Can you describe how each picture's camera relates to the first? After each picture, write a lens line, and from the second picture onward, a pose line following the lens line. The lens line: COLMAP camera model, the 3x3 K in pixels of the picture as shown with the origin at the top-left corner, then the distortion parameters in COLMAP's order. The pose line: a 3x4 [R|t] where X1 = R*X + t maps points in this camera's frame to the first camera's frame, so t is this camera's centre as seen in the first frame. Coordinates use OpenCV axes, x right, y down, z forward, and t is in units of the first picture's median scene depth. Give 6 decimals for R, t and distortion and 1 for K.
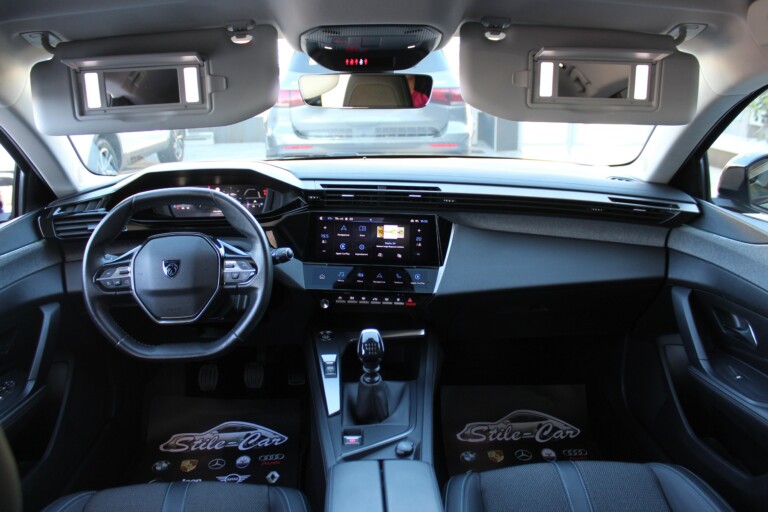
lens RADIAL K [[679.5, 0, 384.0], [0, 679.5, 256.0], [0, 0, 1]] dist [-0.134751, 0.135708]
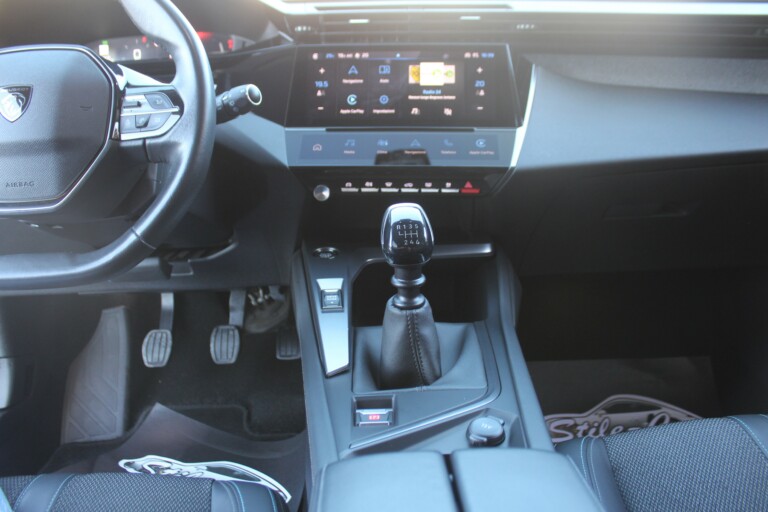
lens RADIAL K [[650.5, 0, 373.4], [0, 650.5, 255.8], [0, 0, 1]] dist [-0.087760, -0.001298]
pose [[0.999088, -0.019081, -0.038197, -0.022953], [0.017297, 0.998768, -0.046508, 0.149344], [0.039037, 0.045805, 0.998187, 0.442461]]
